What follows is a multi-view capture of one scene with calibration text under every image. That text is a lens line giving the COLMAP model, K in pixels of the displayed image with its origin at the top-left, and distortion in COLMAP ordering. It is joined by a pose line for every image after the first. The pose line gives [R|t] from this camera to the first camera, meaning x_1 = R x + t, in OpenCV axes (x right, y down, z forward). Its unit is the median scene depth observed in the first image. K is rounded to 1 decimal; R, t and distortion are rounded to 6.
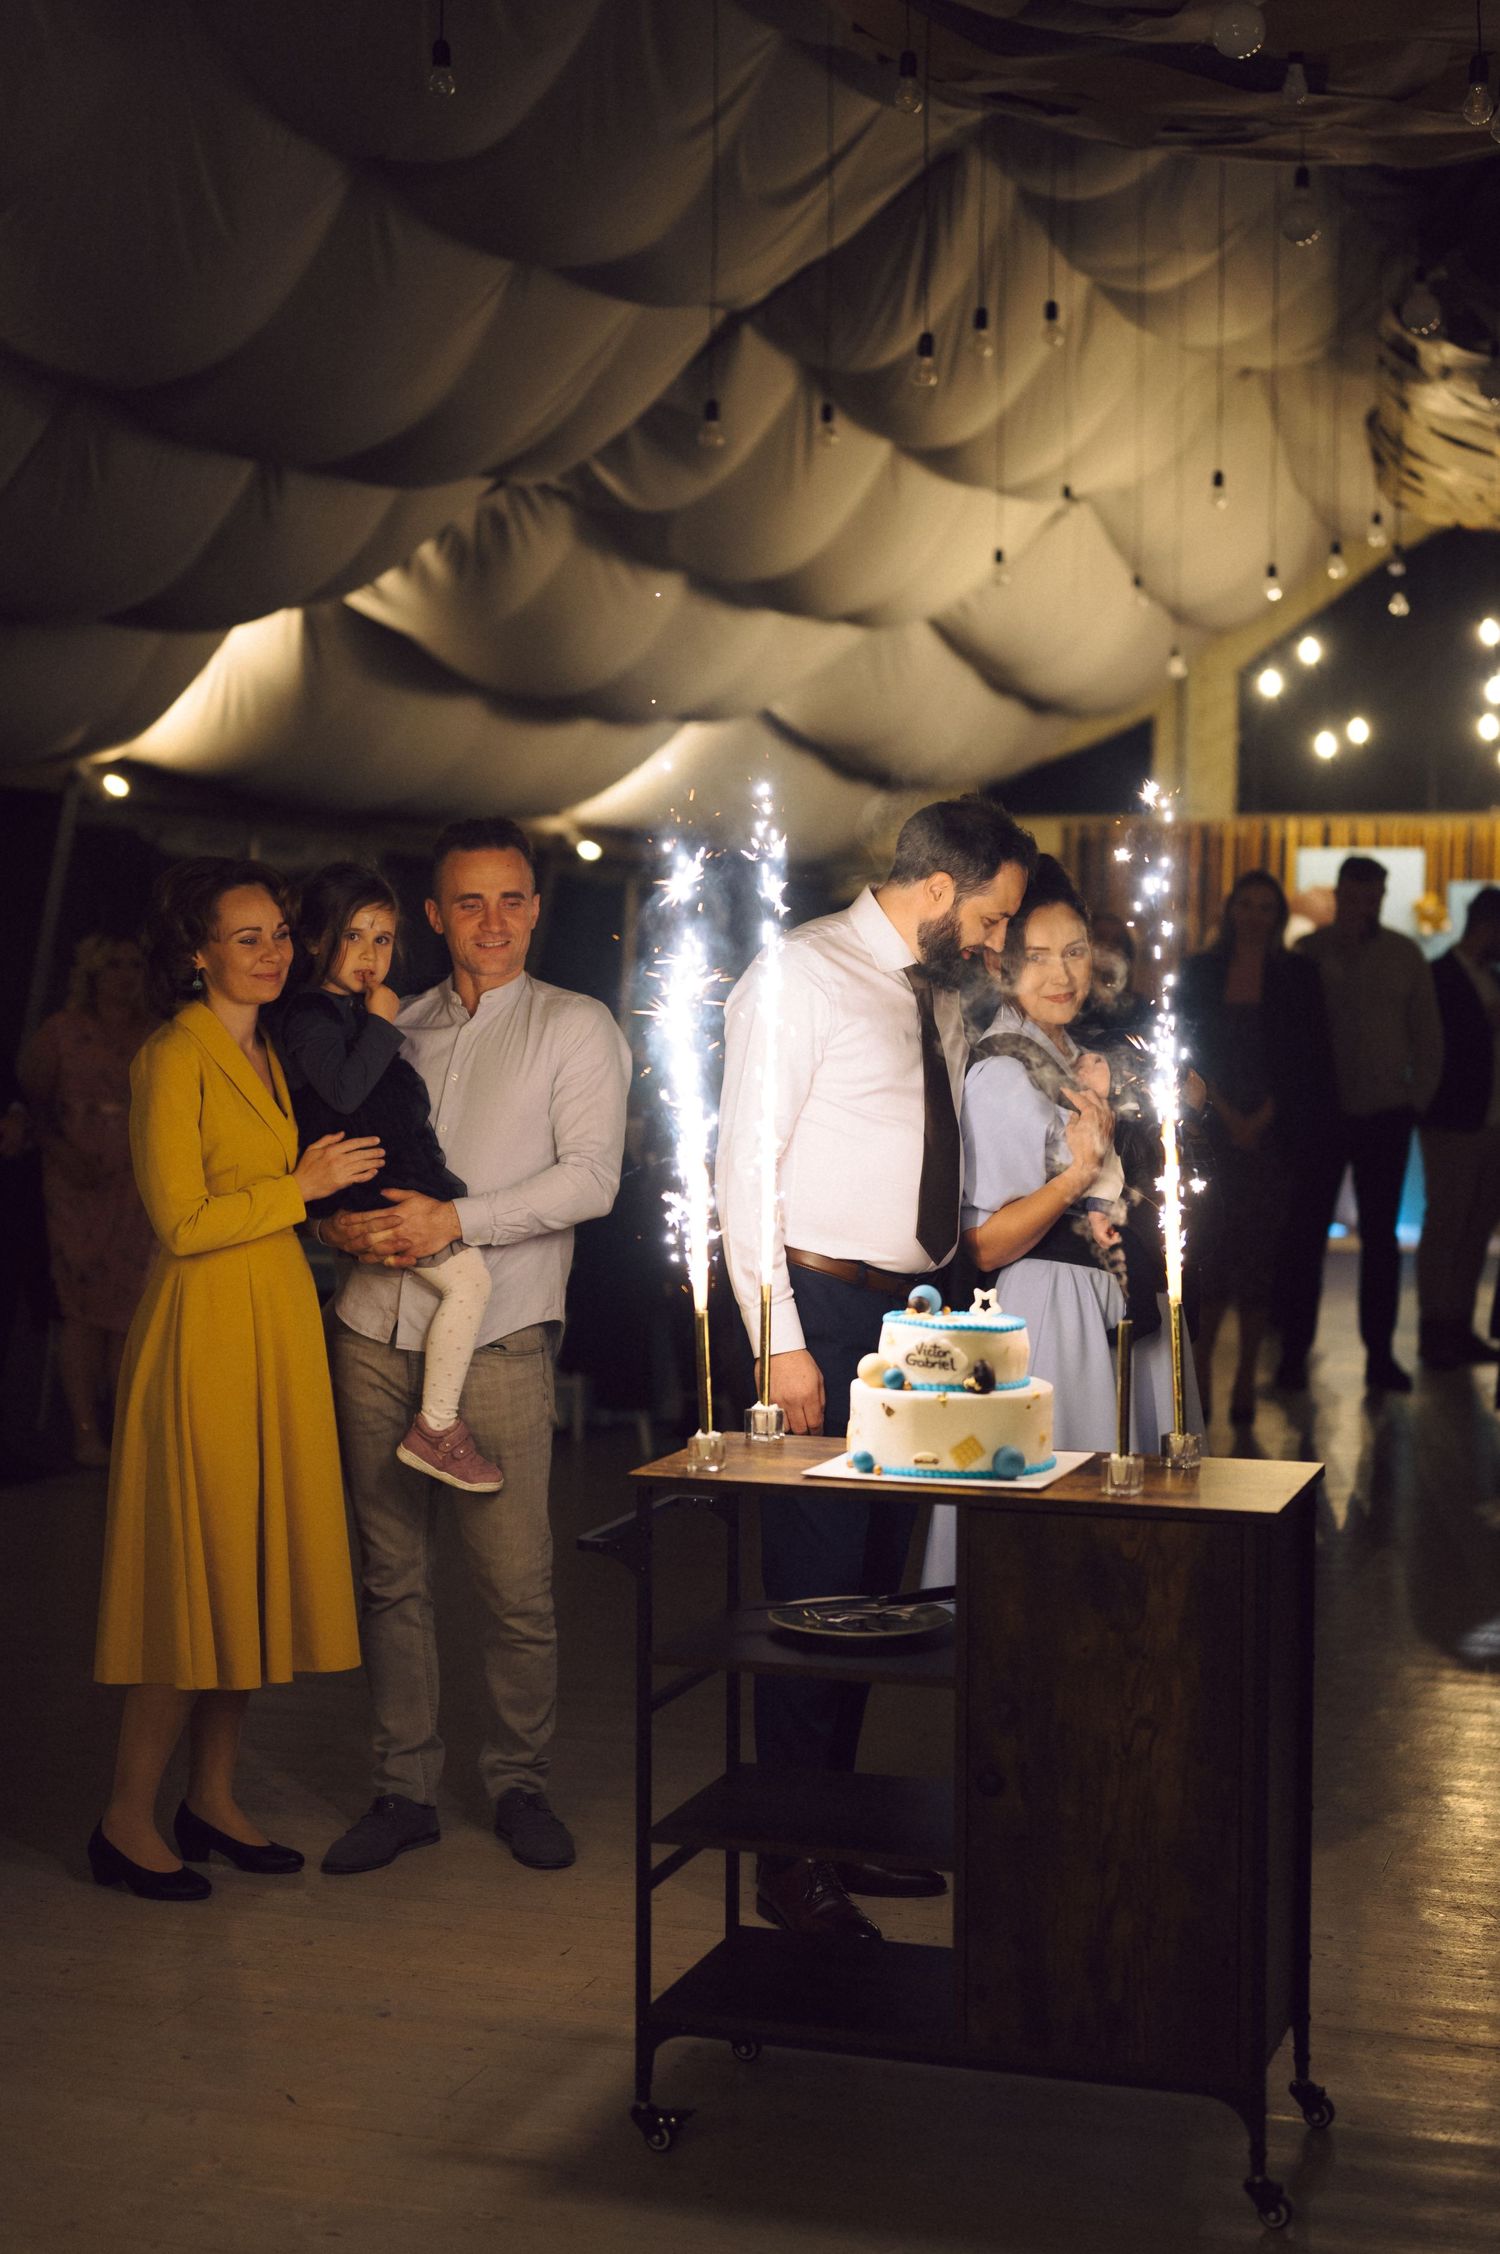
lens RADIAL K [[4261.1, 0, 750.0], [0, 4261.1, 1127.0], [0, 0, 1]] dist [0.164216, -0.053445]
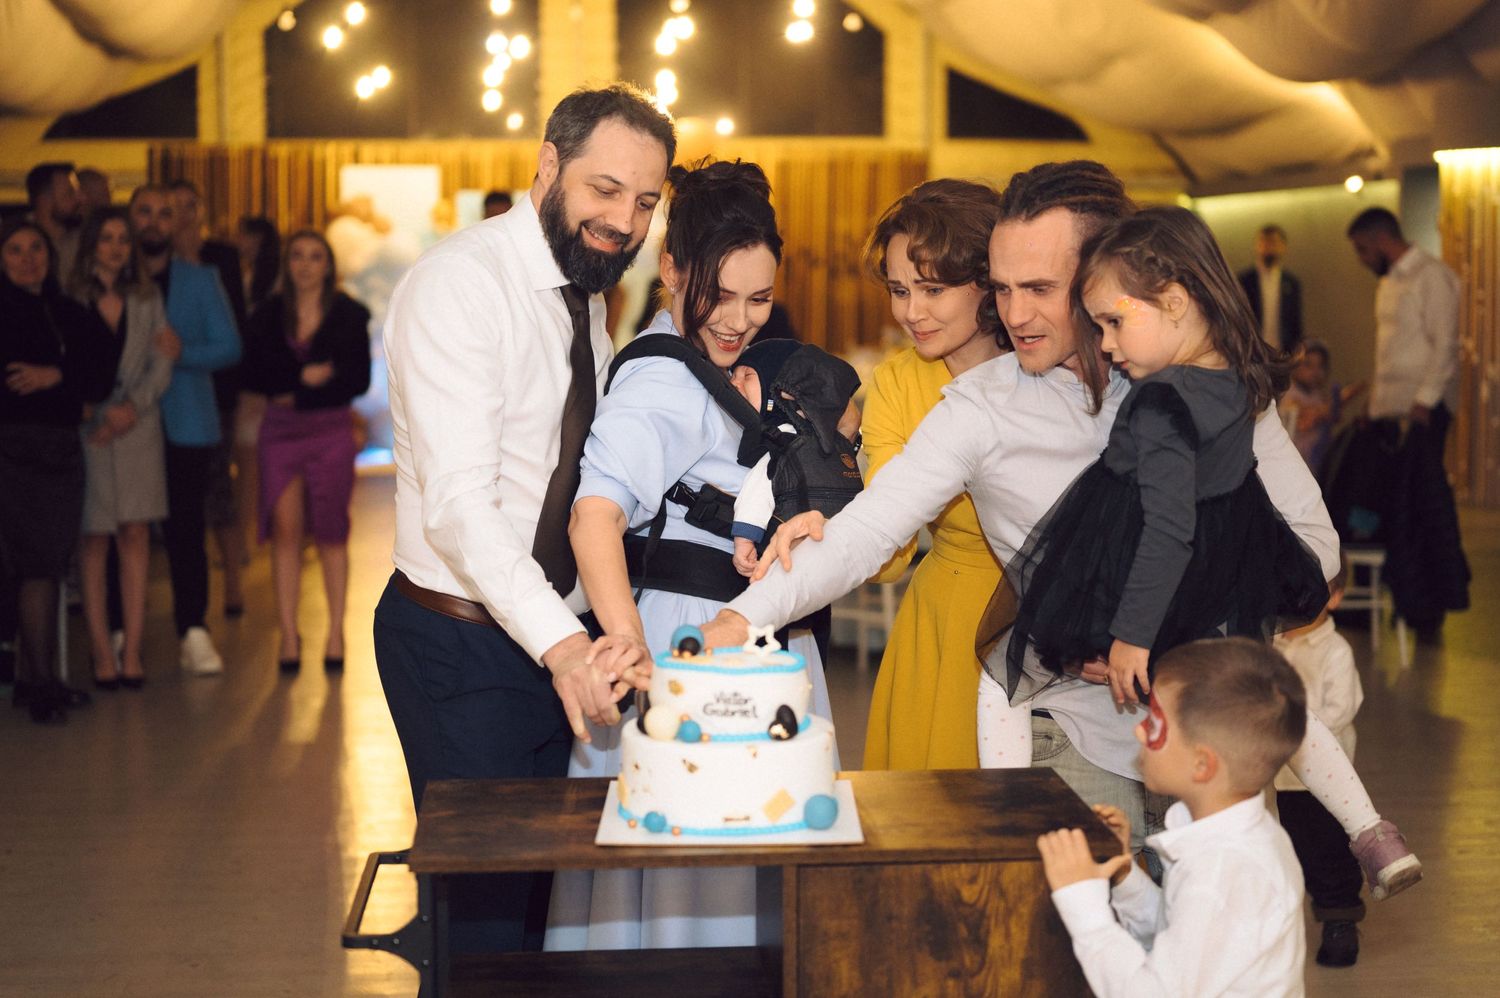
lens RADIAL K [[2633.5, 0, 750.0], [0, 2633.5, 499.0], [0, 0, 1]] dist [0.052410, 0.335839]
pose [[0.913017, -0.050149, 0.404828, -0.178811], [0.025825, 0.997530, 0.065327, -0.028783], [-0.407104, -0.049190, 0.912056, 0.434760]]
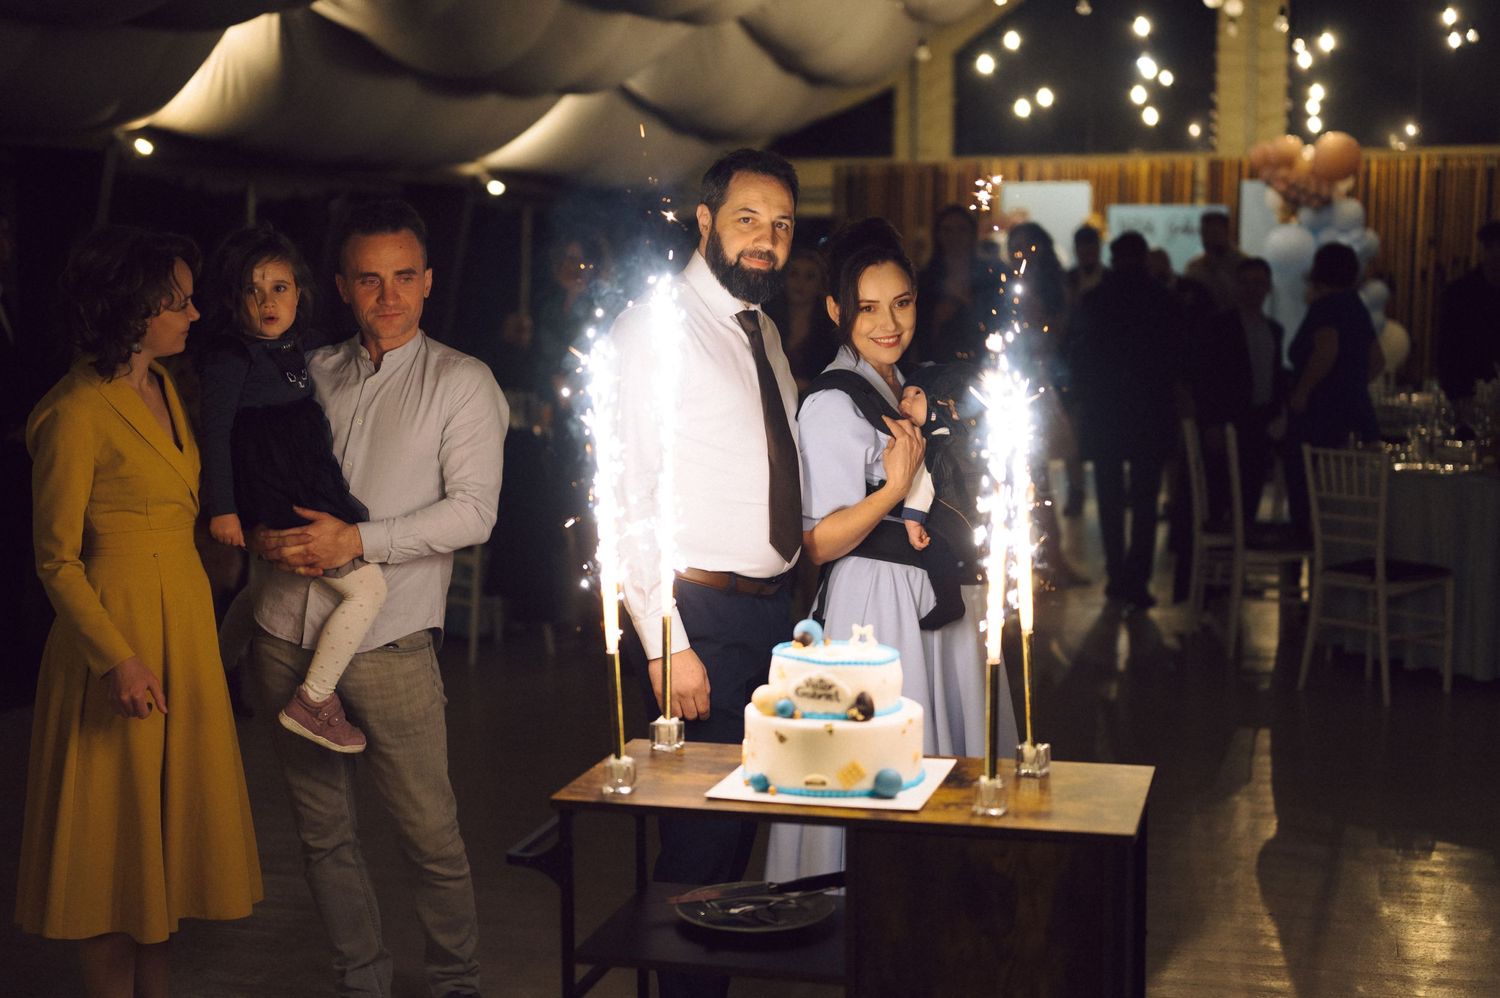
lens RADIAL K [[2633.5, 0, 750.0], [0, 2633.5, 499.0], [0, 0, 1]] dist [0.052410, 0.335839]
pose [[0.998217, -0.016641, 0.057315, -0.013676], [0.012935, 0.997839, 0.064422, -0.039098], [-0.058263, -0.063566, 0.996275, 0.291328]]
